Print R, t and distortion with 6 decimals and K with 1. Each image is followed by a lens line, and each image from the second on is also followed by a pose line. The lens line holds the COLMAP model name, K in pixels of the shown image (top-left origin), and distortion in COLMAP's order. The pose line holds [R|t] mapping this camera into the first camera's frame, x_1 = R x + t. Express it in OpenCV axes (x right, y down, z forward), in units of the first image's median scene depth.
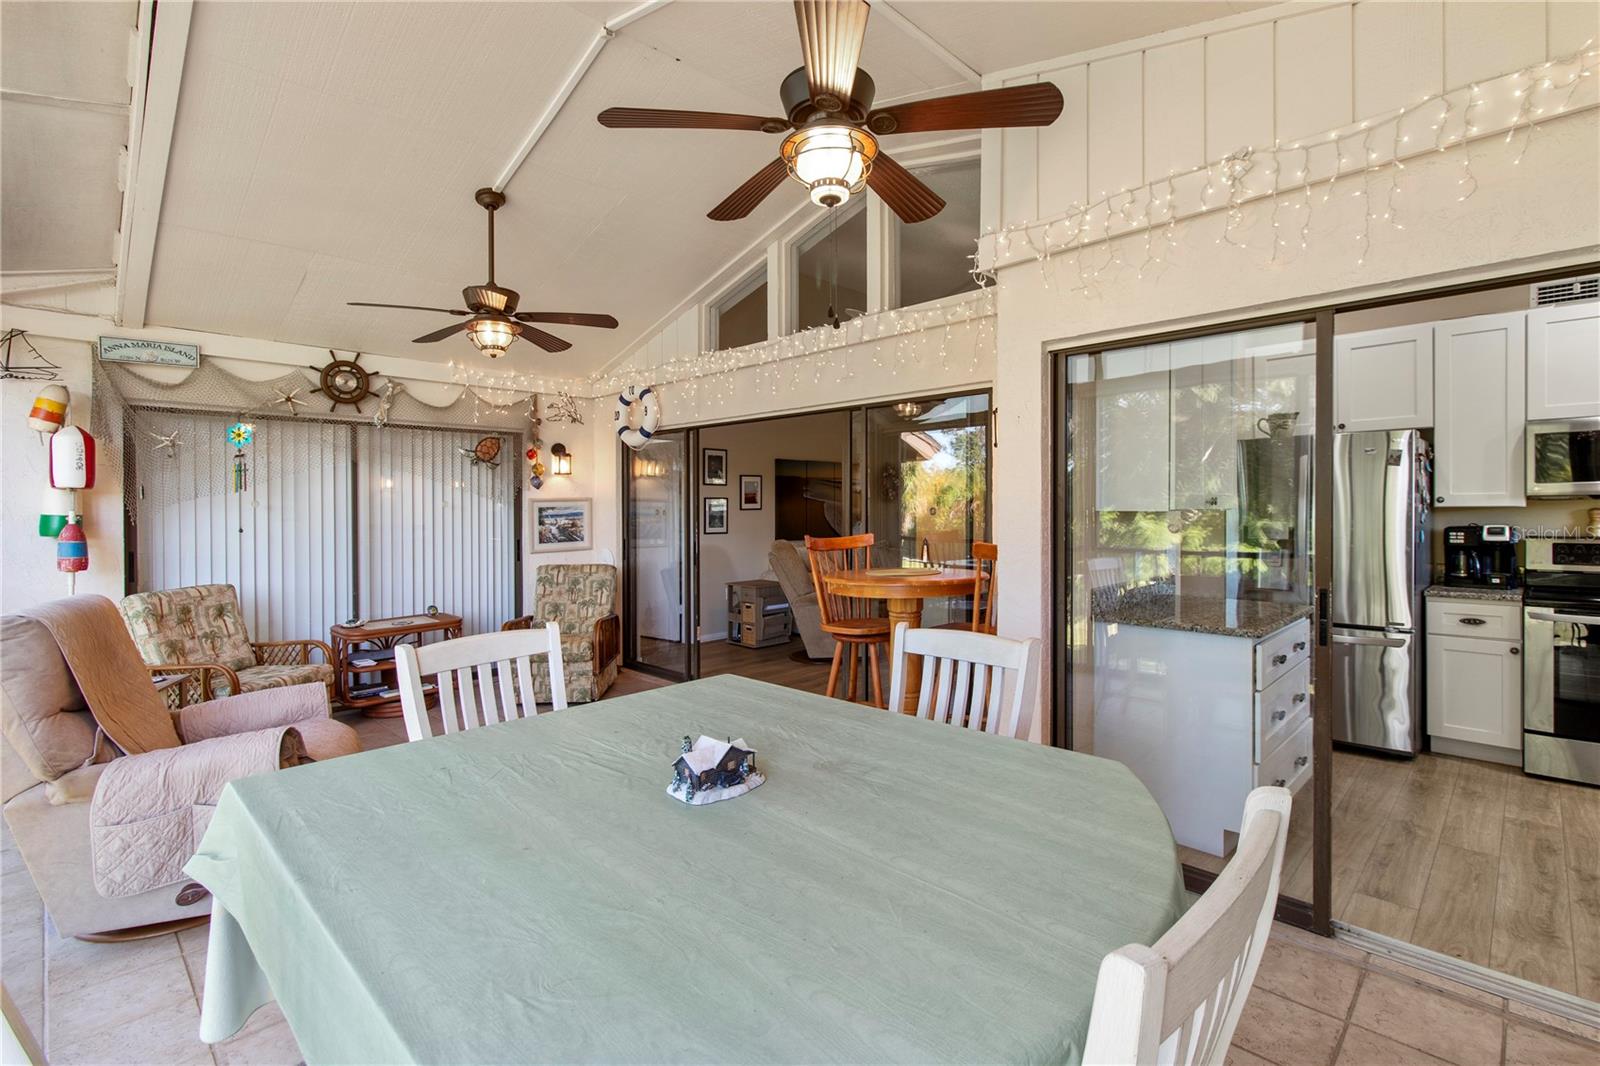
lens RADIAL K [[760.8, 0, 801.8], [0, 760.8, 518.7], [0, 0, 1]] dist [0.000026, 0.000419]
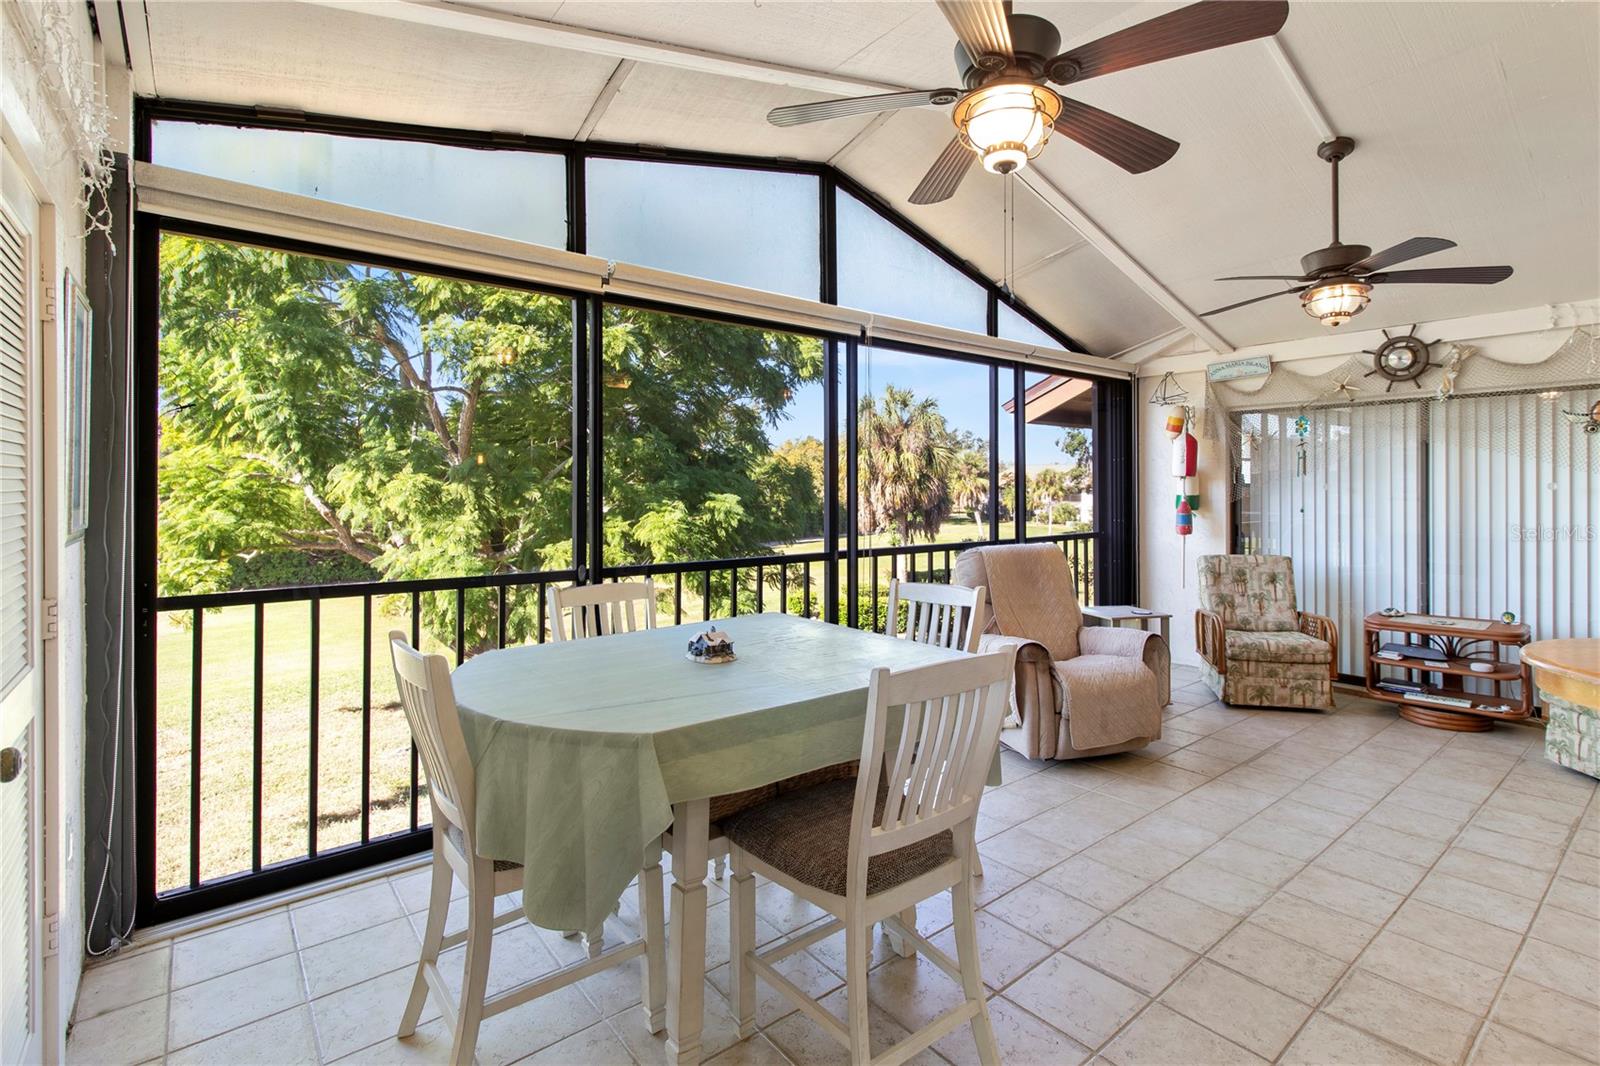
lens RADIAL K [[760.8, 0, 823.5], [0, 760.8, 489.0], [0, 0, 1]] dist [0.000026, 0.000419]
pose [[-0.130699, 0.007233, -0.991396, 0.479778], [-0.009051, 0.999923, 0.008488, -0.019704], [0.991381, 0.010083, -0.130623, 0.446321]]
